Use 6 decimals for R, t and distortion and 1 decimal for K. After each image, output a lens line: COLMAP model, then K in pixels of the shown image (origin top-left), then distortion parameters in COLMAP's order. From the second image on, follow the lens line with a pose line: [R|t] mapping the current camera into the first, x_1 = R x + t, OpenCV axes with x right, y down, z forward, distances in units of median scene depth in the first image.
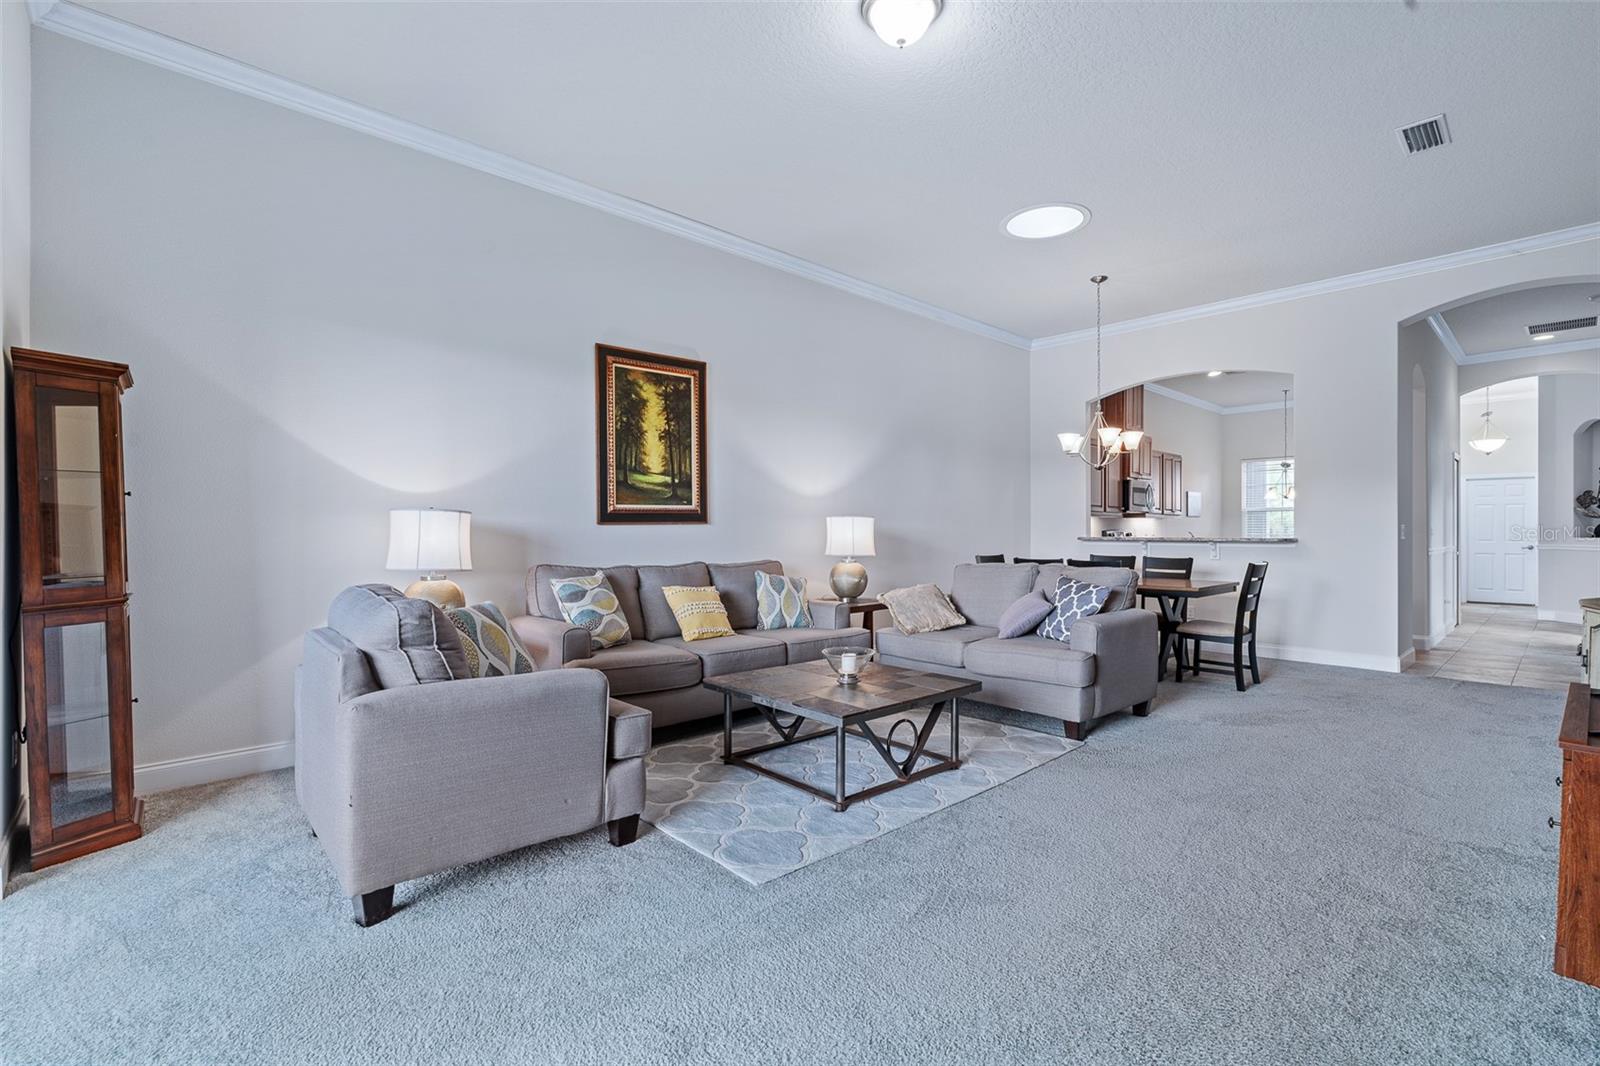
lens RADIAL K [[728.5, 0, 802.2], [0, 728.5, 537.7], [0, 0, 1]] dist [-0.000936, 0.000348]
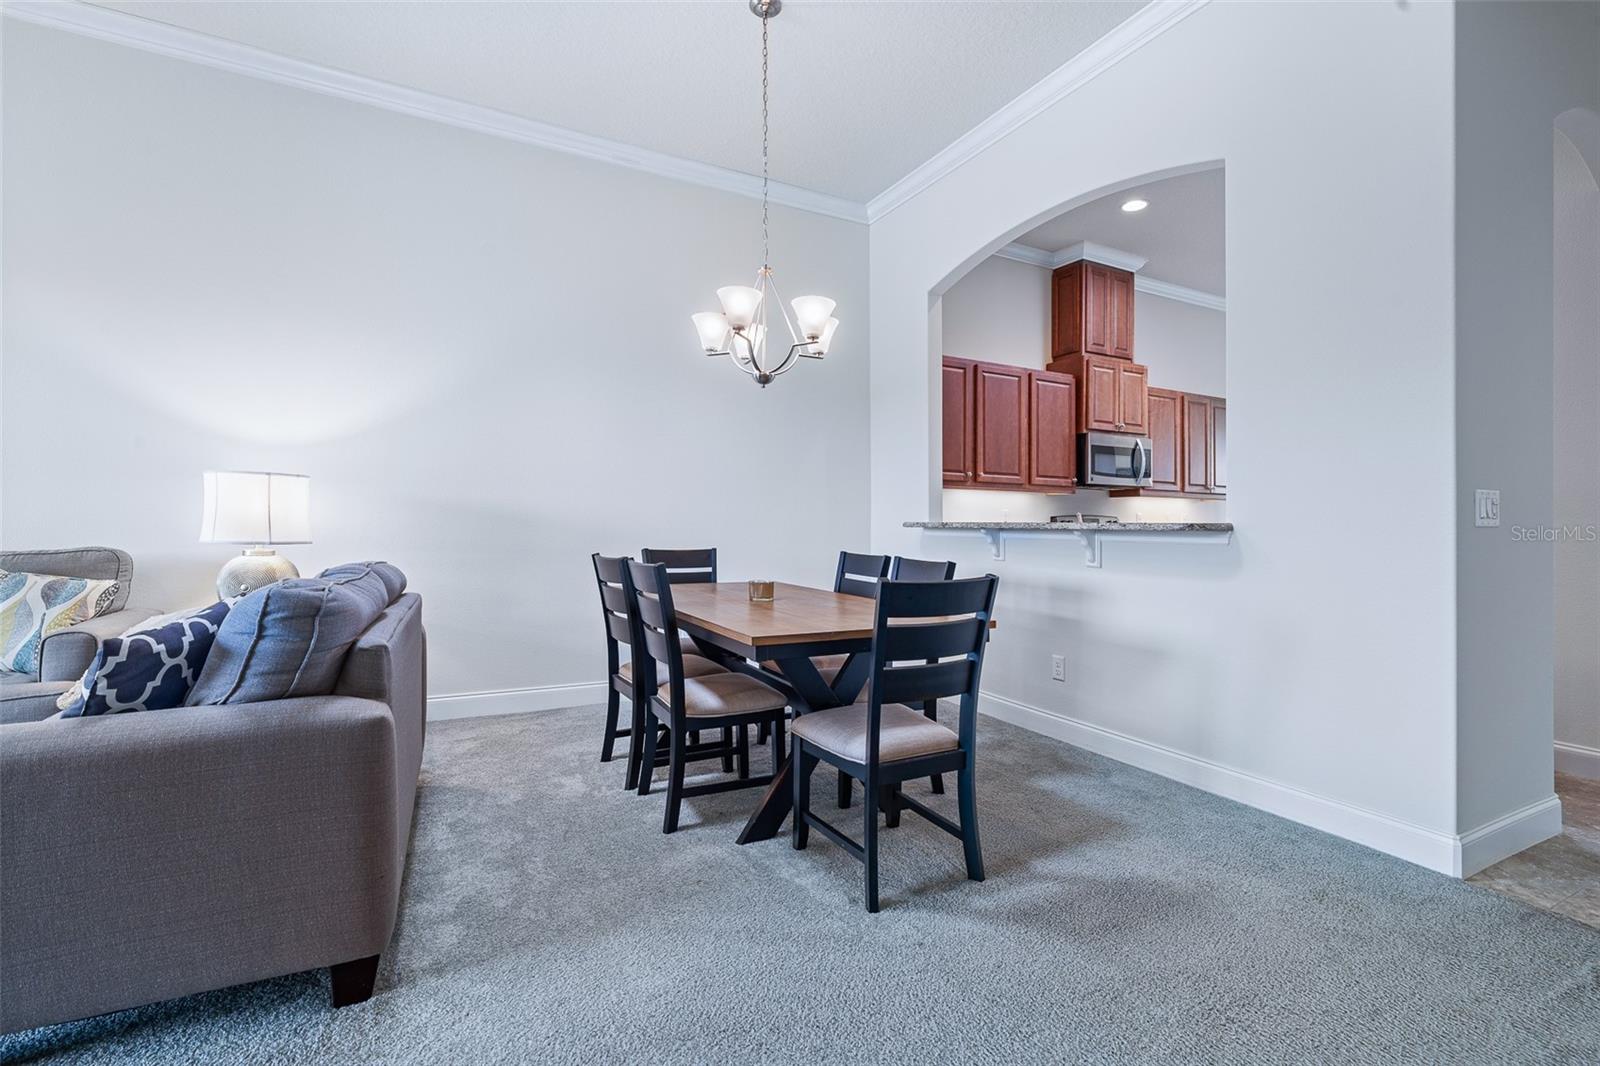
lens RADIAL K [[728.5, 0, 800.1], [0, 728.5, 525.4], [0, 0, 1]] dist [-0.000936, 0.000348]
pose [[0.966048, 0.012970, -0.258037, 0.579611], [-0.015913, 0.999830, -0.009319, 0.011209], [0.257873, 0.013109, 0.966090, 0.538141]]
